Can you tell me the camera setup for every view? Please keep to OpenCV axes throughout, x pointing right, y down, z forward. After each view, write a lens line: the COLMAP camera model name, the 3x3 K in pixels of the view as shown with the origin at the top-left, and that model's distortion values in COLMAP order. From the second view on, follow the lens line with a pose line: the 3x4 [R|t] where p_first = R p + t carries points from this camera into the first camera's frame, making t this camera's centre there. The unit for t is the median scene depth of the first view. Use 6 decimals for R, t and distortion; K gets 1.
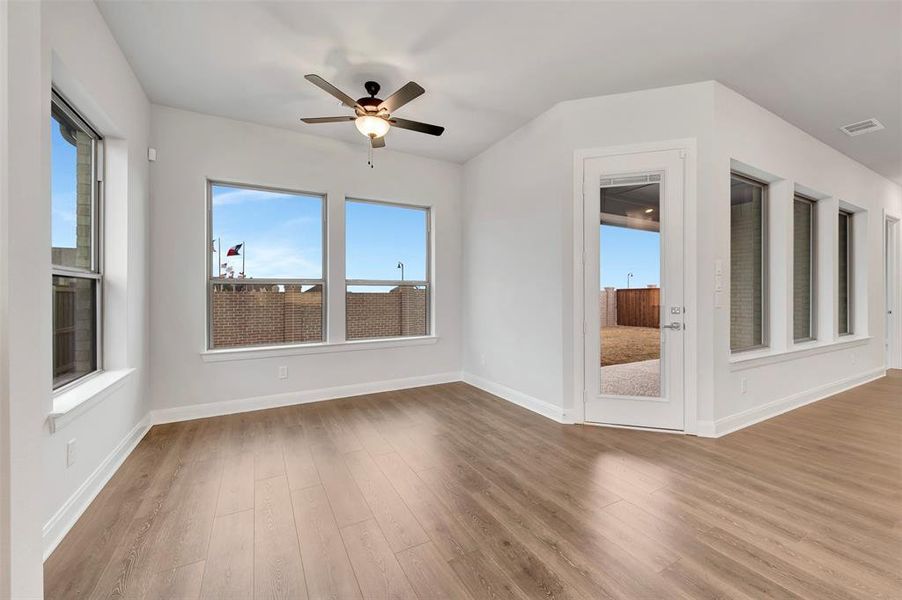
lens RADIAL K [[357.0, 0, 440.1], [0, 357.0, 296.0], [0, 0, 1]] dist [0.001815, -0.001077]
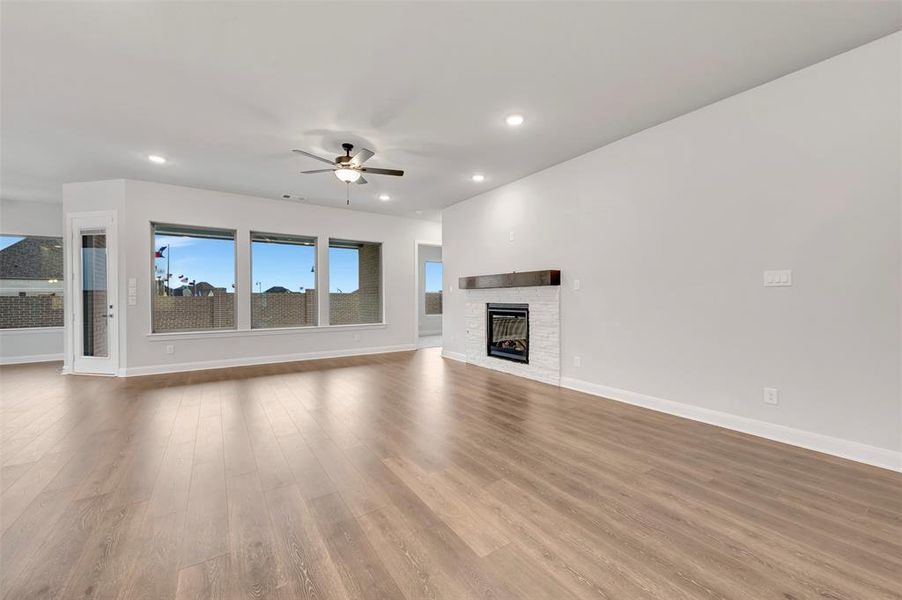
lens RADIAL K [[357.0, 0, 455.8], [0, 357.0, 297.9], [0, 0, 1]] dist [0.001815, -0.001077]
pose [[0.996266, -0.005804, 0.086145, 2.107318], [0.005676, 0.999982, 0.001727, 0.002345], [-0.086154, -0.001232, 0.996281, -0.865975]]
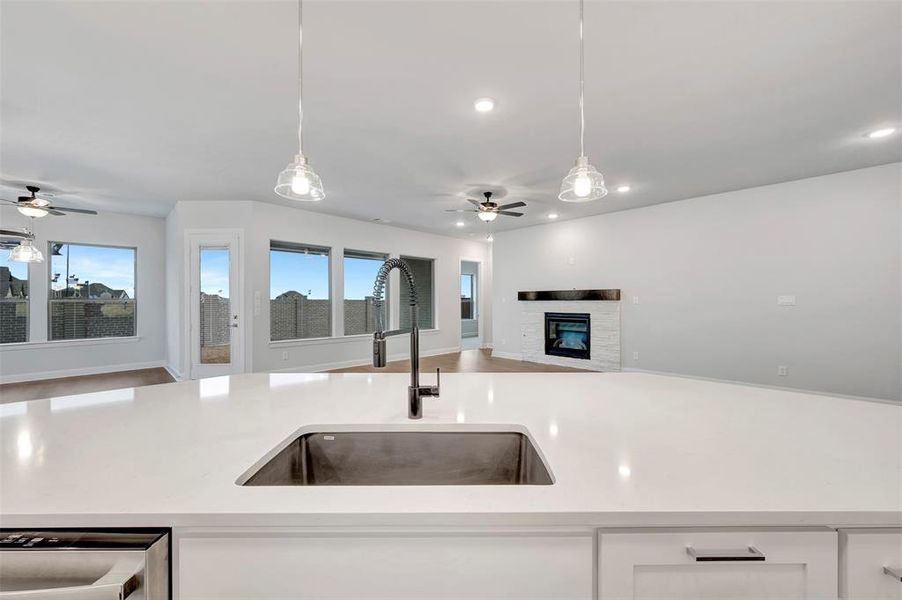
lens RADIAL K [[357.0, 0, 456.8], [0, 357.0, 297.8], [0, 0, 1]] dist [0.001815, -0.001077]
pose [[0.962154, -0.000166, 0.272506, 1.225922], [0.002944, 0.999948, -0.009785, -0.040544], [-0.272490, 0.010217, 0.962104, -1.122591]]
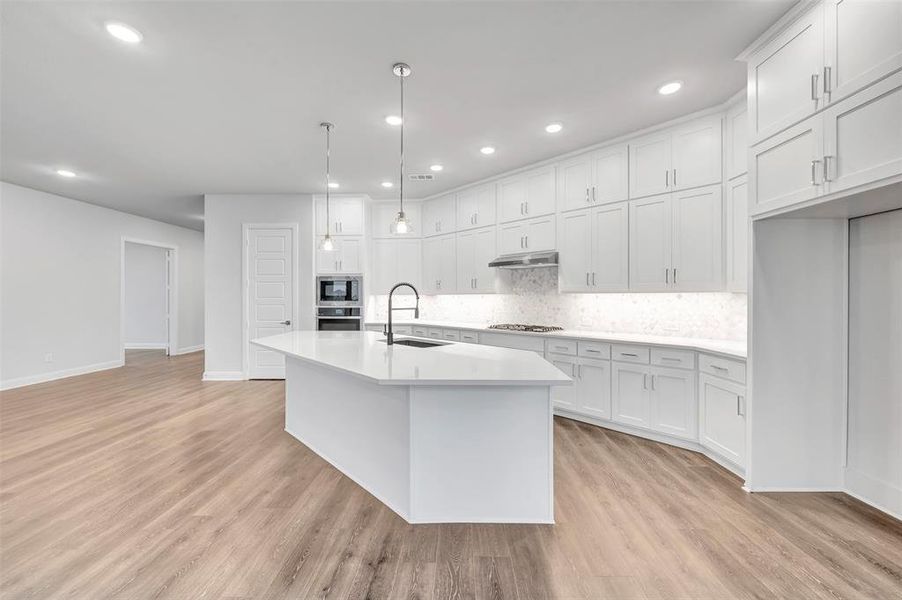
lens RADIAL K [[357.0, 0, 453.9], [0, 357.0, 296.6], [0, 0, 1]] dist [0.001815, -0.001077]
pose [[-0.864716, 0.000610, 0.502261, 0.646378], [-0.001234, 0.999994, -0.003339, -0.040869], [-0.502260, -0.003507, -0.864710, 0.036507]]
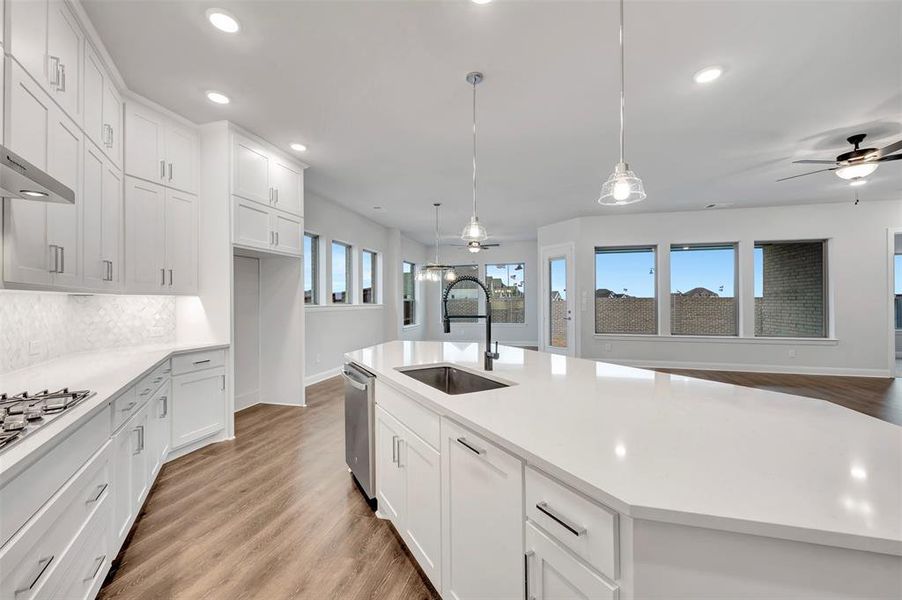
lens RADIAL K [[357.0, 0, 453.1], [0, 357.0, 301.9], [0, 0, 1]] dist [0.001815, -0.001077]
pose [[0.720883, -0.000465, -0.693057, 1.693667], [0.003902, 0.999987, 0.003388, -0.038877], [0.693046, -0.005146, 0.720875, -1.241690]]
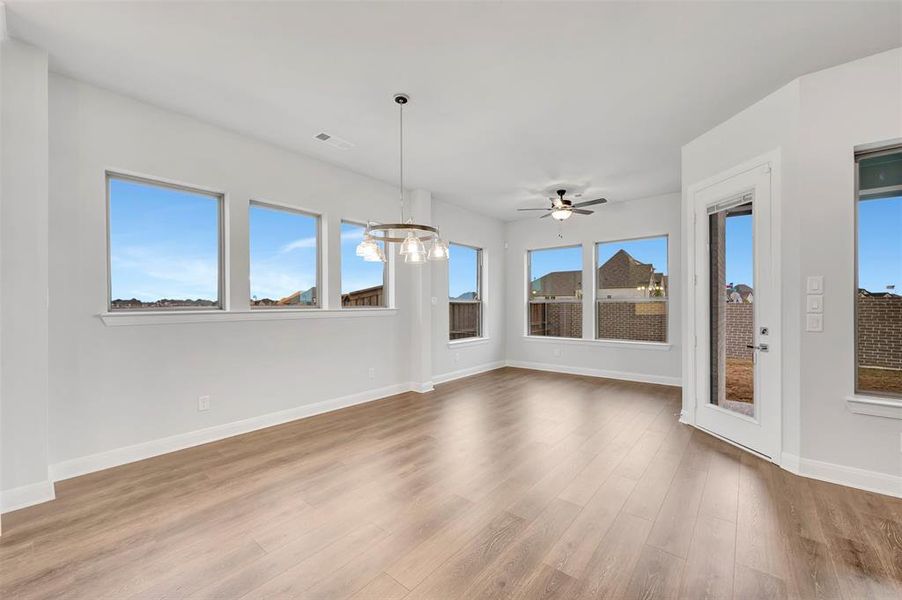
lens RADIAL K [[357.0, 0, 453.6], [0, 357.0, 306.0], [0, 0, 1]] dist [0.001815, -0.001077]
pose [[0.362851, 0.005215, -0.931832, 1.199171], [0.004578, 0.999962, 0.007379, -0.037683], [0.931836, -0.006944, 0.362814, -0.125345]]
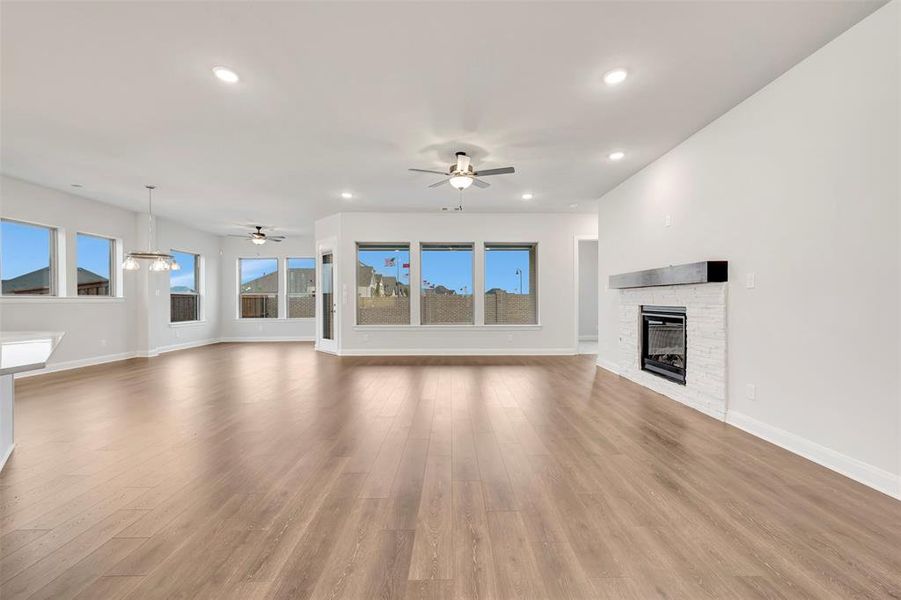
lens RADIAL K [[356.6, 0, 453.7], [0, 356.6, 300.1], [0, 0, 1]] dist [0.001815, -0.001077]
pose [[0.878605, -0.002539, -0.477543, 2.457545], [0.004327, 0.999987, 0.002645, 0.003038], [0.477530, -0.004390, 0.878605, -0.748819]]
